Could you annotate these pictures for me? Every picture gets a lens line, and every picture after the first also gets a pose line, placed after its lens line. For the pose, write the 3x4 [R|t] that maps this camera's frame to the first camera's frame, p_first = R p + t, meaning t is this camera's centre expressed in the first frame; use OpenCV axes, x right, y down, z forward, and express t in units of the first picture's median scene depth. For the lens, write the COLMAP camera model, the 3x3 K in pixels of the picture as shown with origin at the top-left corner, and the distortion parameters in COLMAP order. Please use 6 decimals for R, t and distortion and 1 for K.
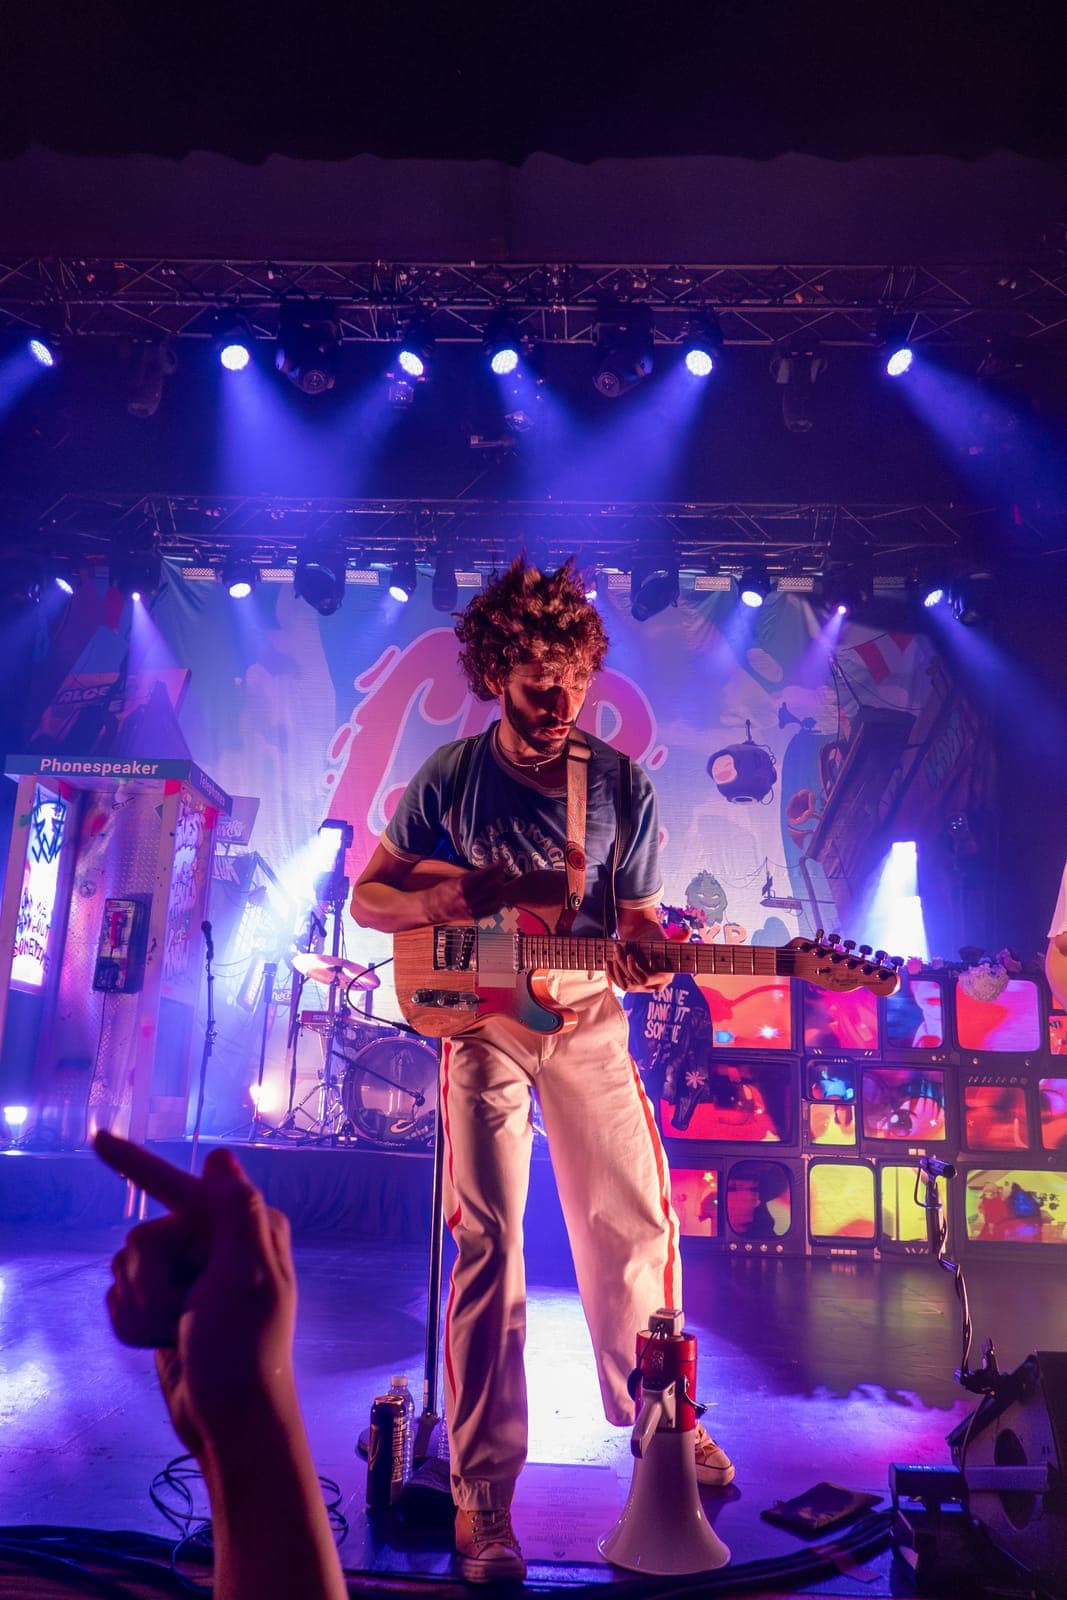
lens RADIAL K [[1228.3, 0, 533.5], [0, 1228.3, 800.0], [0, 0, 1]] dist [0.000485, 0.000767]
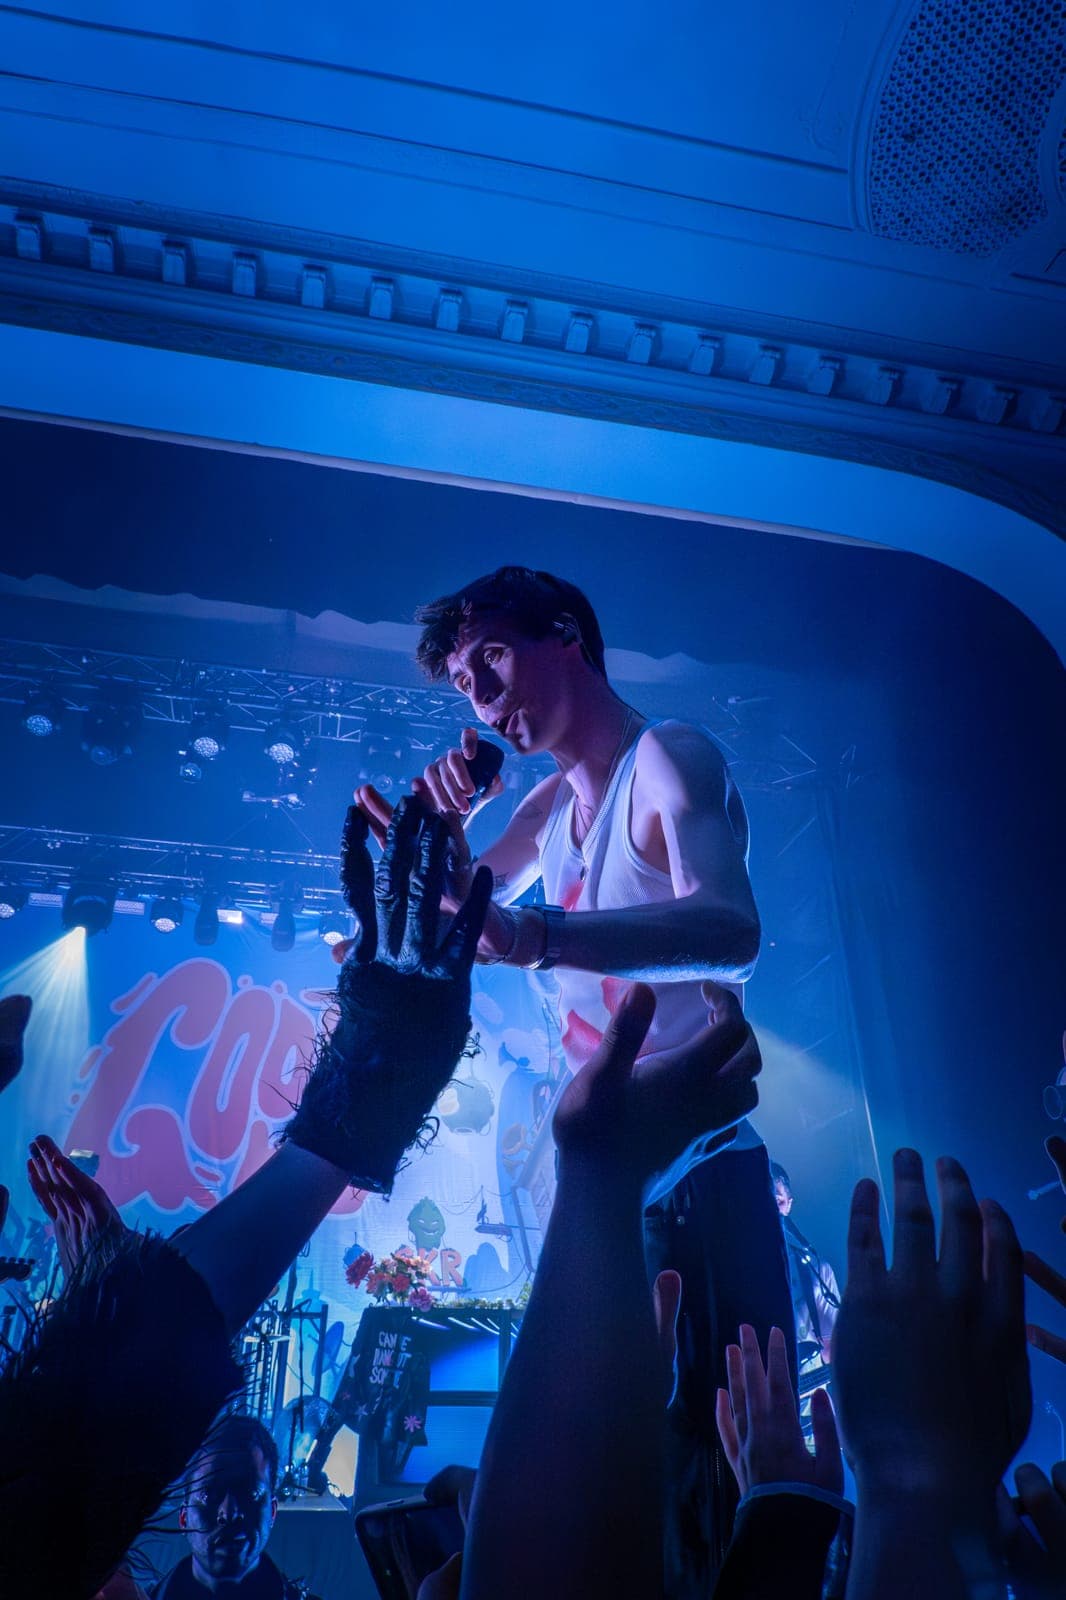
lens RADIAL K [[1180.5, 0, 533.0], [0, 1180.5, 800.0], [0, 0, 1]] dist [-0.002290, 0.001762]
pose [[0.973252, 0.086265, 0.212932, -0.023888], [-0.035423, 0.972091, -0.231914, -0.048106], [-0.226995, 0.218168, 0.949145, -0.103291]]
